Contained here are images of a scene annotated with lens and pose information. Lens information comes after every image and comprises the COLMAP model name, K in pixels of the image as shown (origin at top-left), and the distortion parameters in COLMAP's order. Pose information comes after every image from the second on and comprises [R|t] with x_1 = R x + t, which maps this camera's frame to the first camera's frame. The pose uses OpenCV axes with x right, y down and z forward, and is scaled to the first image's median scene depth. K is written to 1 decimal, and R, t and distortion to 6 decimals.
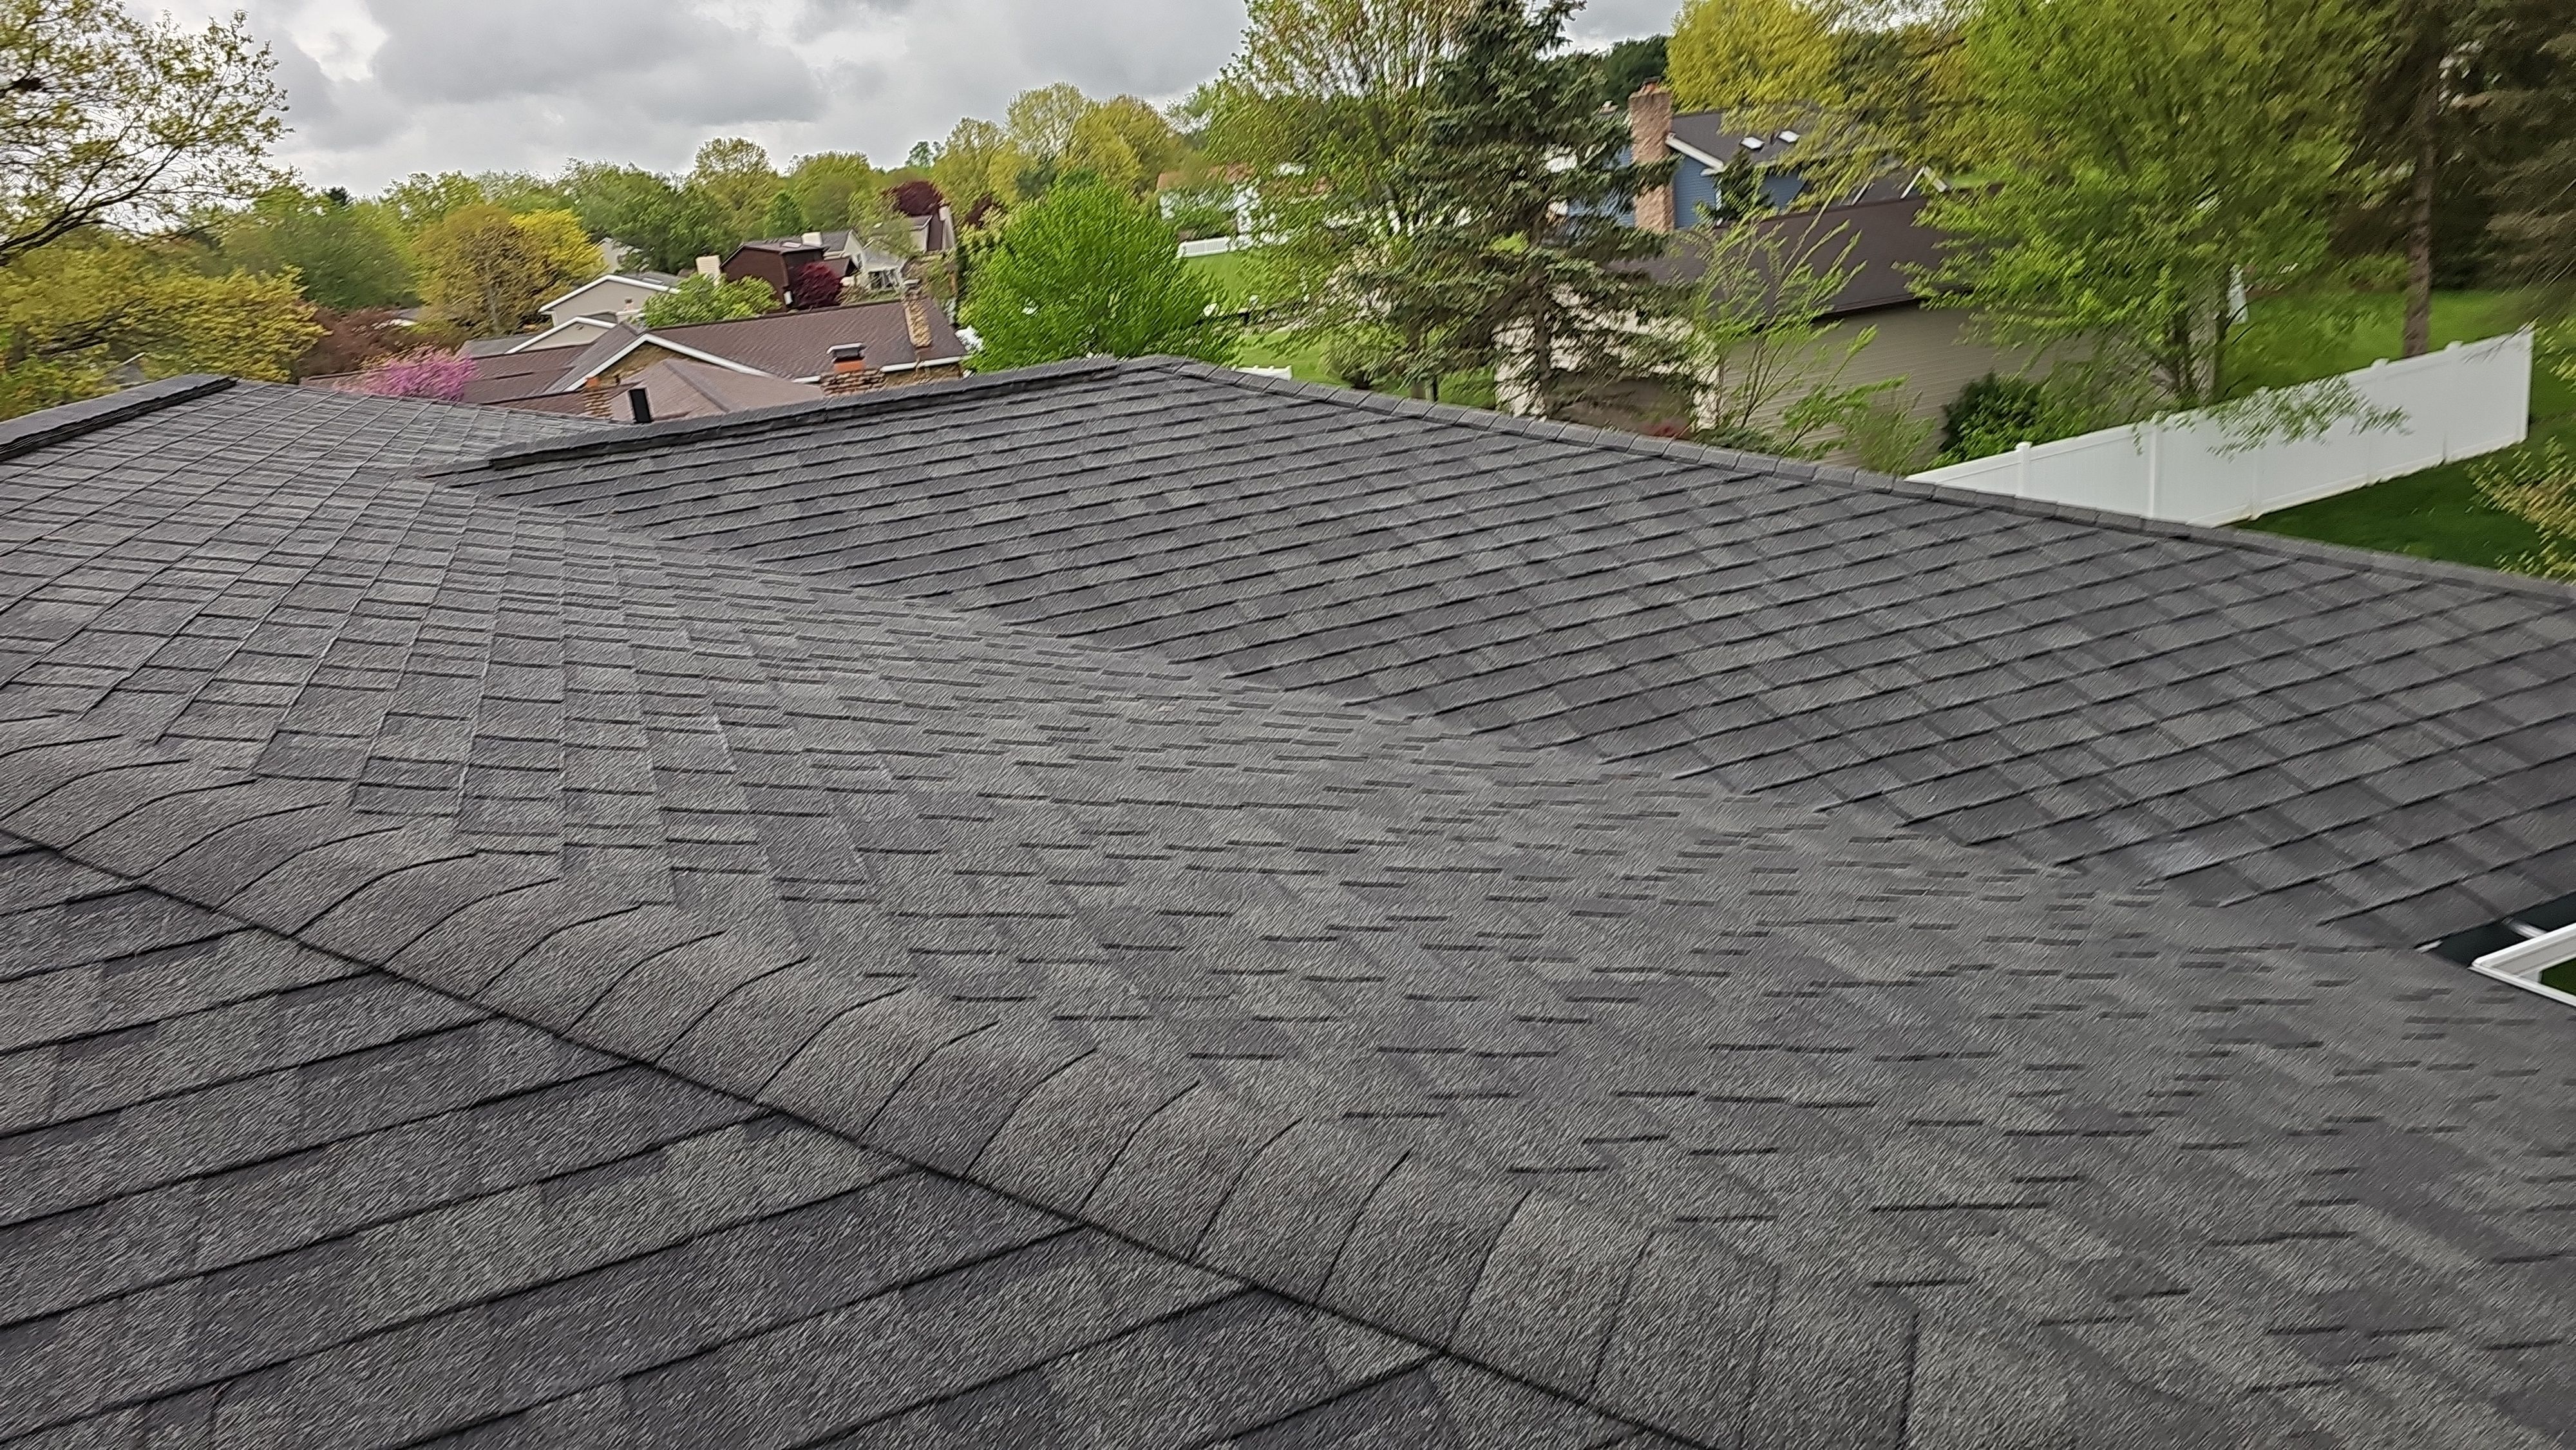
lens RADIAL K [[1709.0, 0, 1286.2], [0, 1709.0, 747.5], [0, 0, 1]] dist [0.070924, -0.062311]
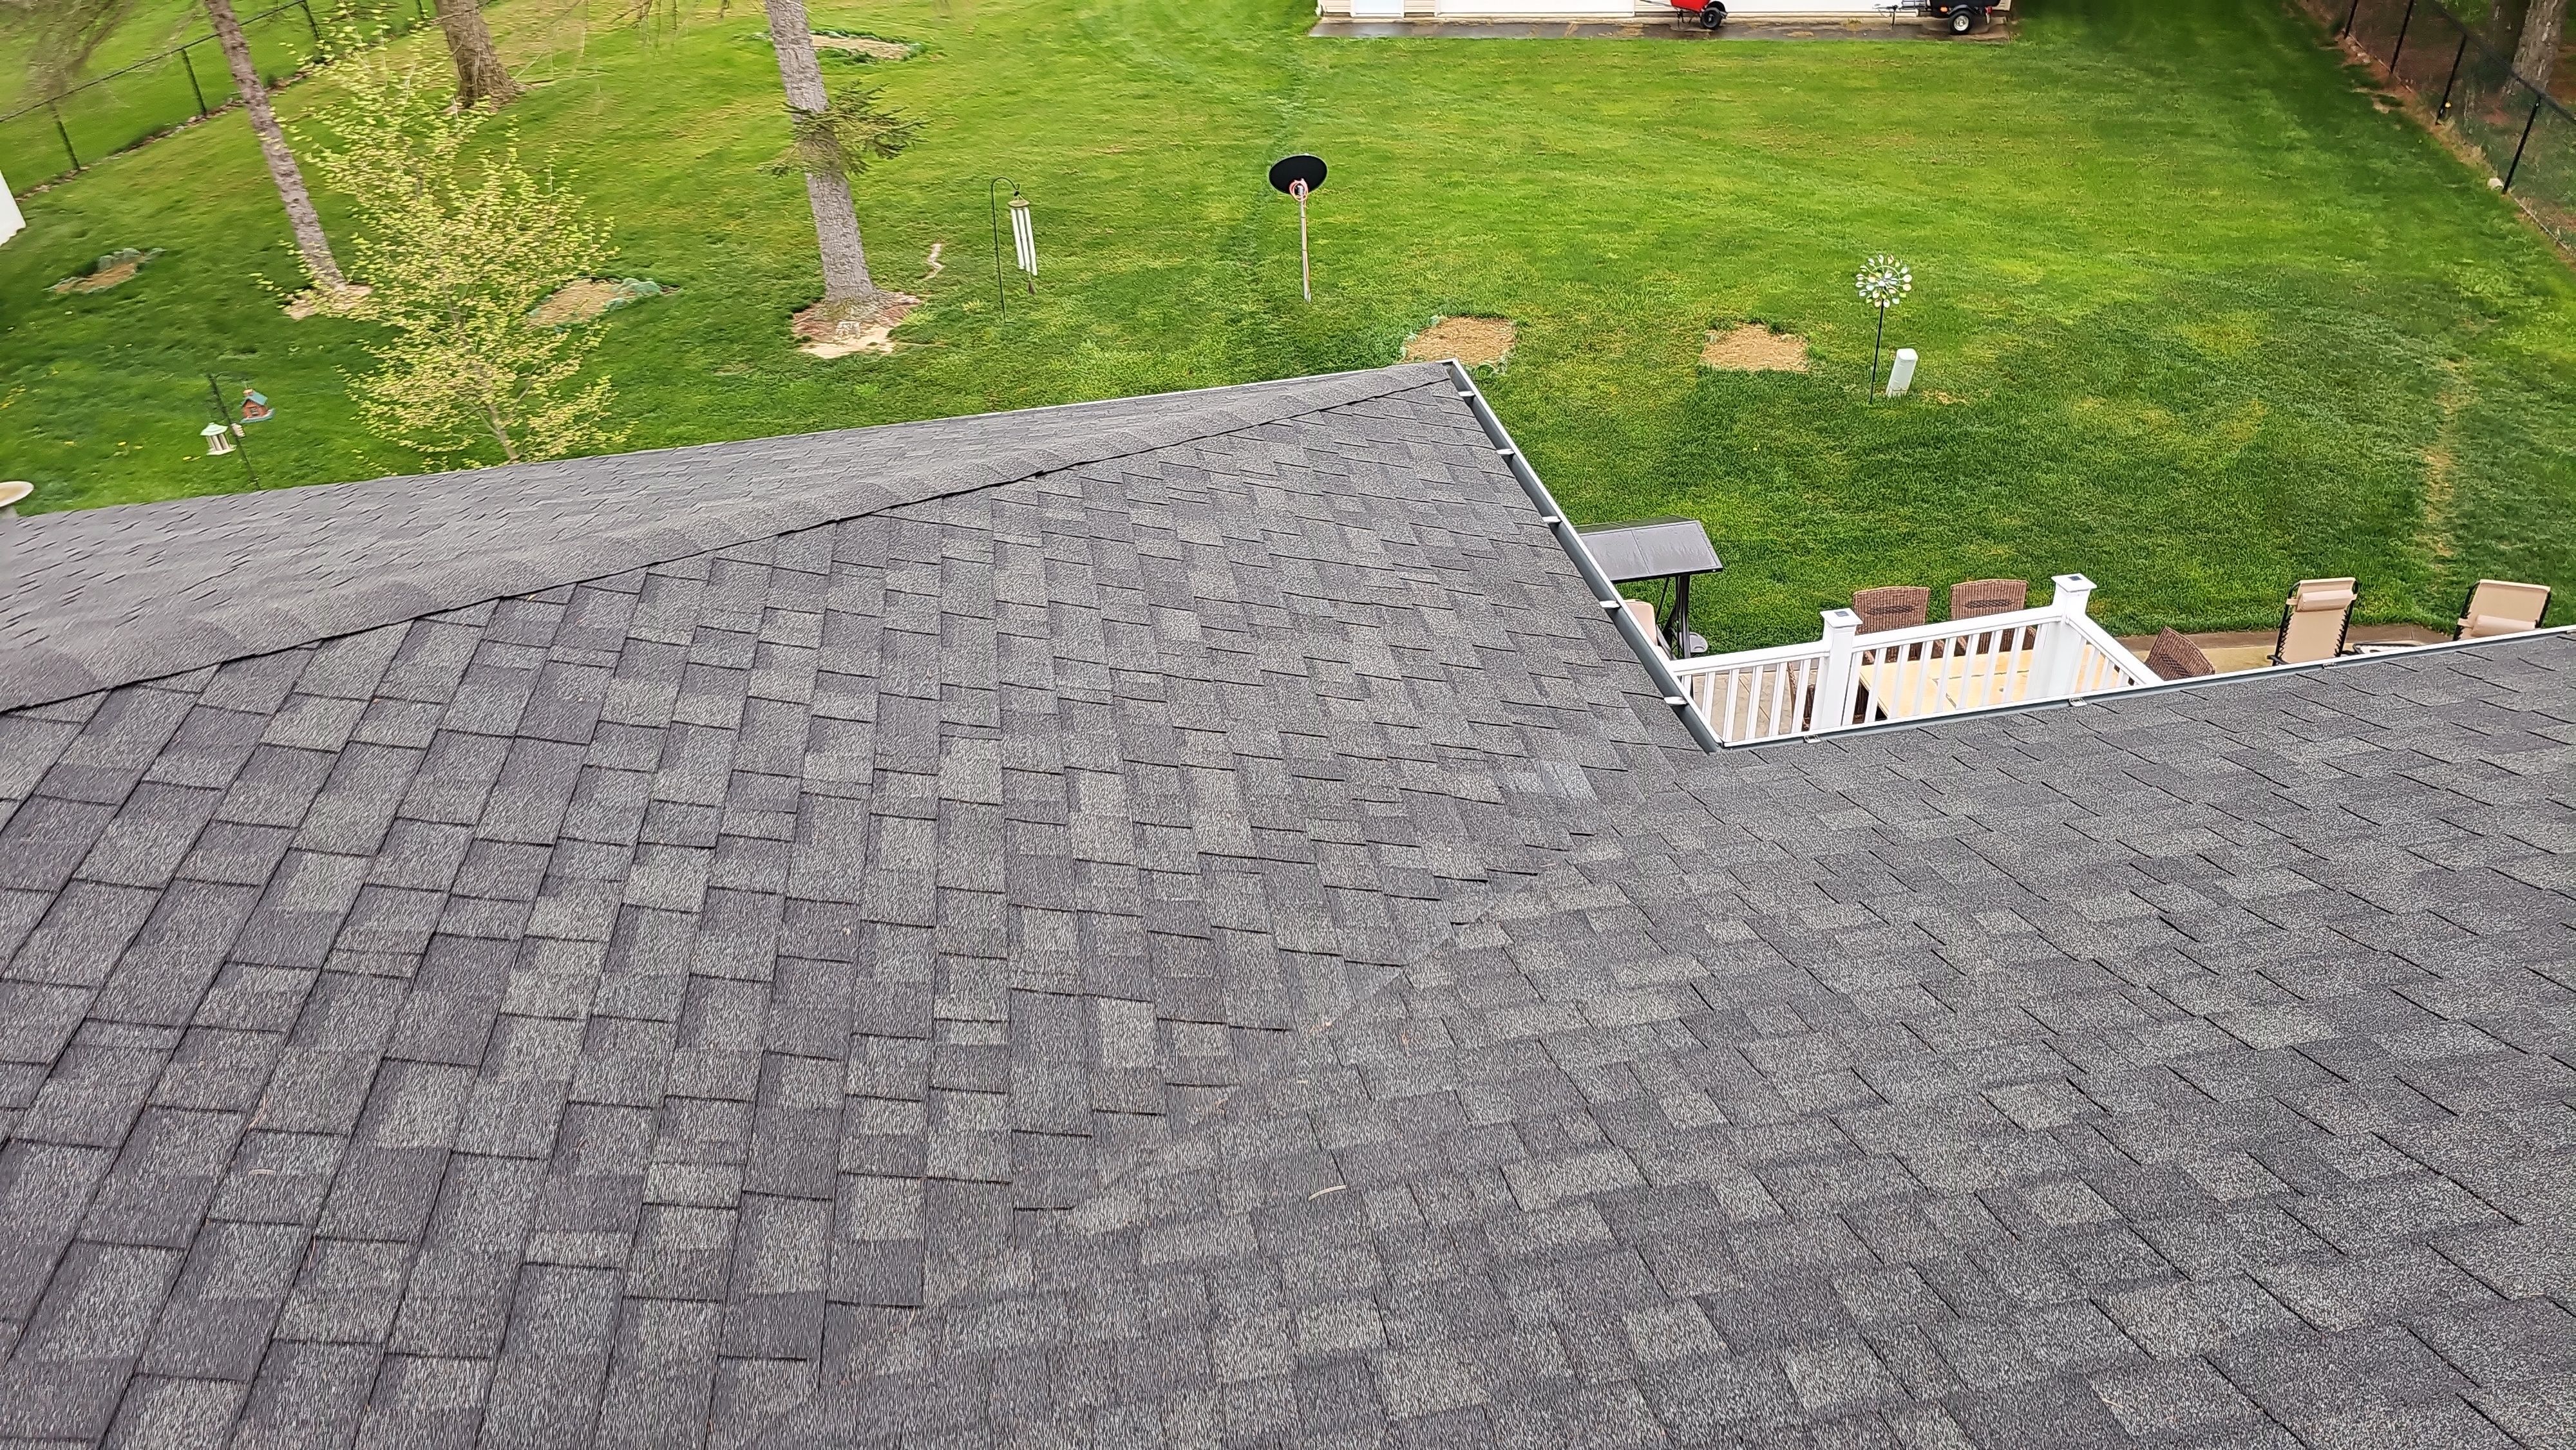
lens RADIAL K [[1701.2, 0, 1281.4], [0, 1701.2, 742.0], [0, 0, 1]] dist [0.067141, -0.059150]
pose [[0.243173, -0.444973, 0.861897, -0.290432], [0.324364, 0.874718, 0.360078, -0.281053], [-0.914142, 0.192007, 0.357041, 0.595112]]
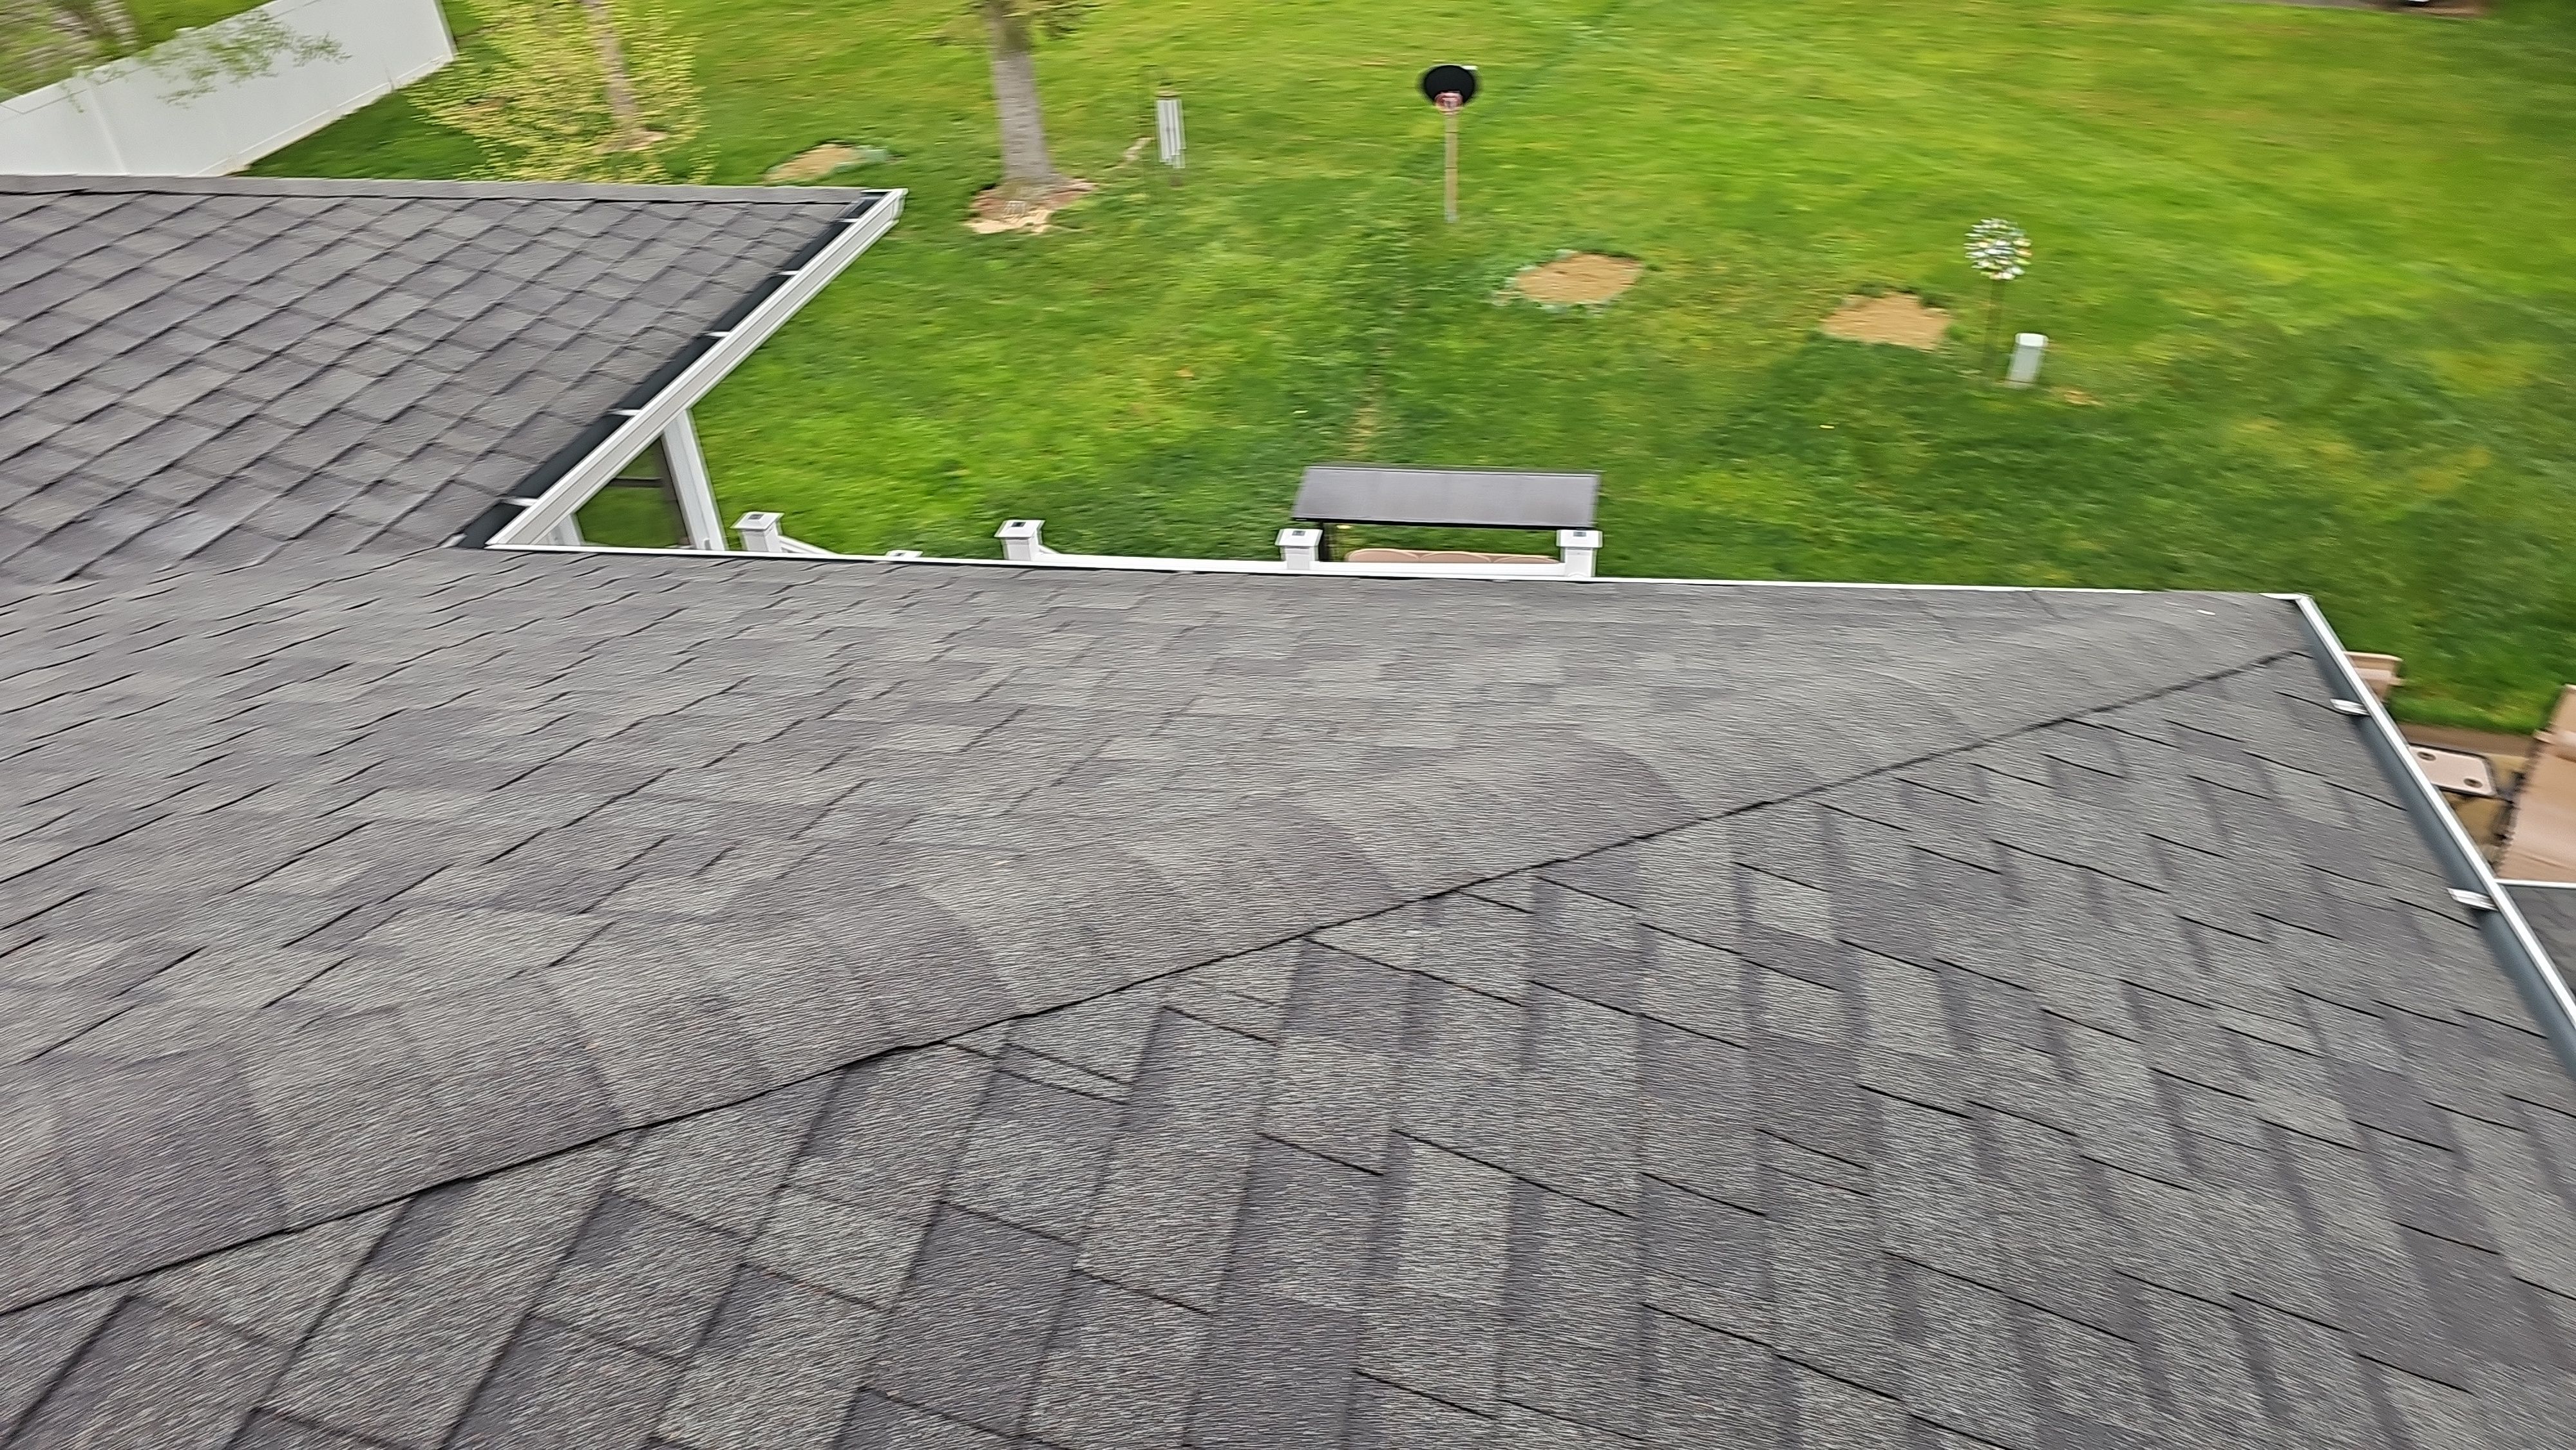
lens RADIAL K [[1701.2, 0, 1281.4], [0, 1701.2, 742.0], [0, 0, 1]] dist [0.067141, -0.059150]
pose [[0.535245, -0.394494, 0.746919, 0.075193], [0.252811, 0.918527, 0.303966, 0.029326], [-0.805978, 0.026133, 0.591369, -0.033781]]
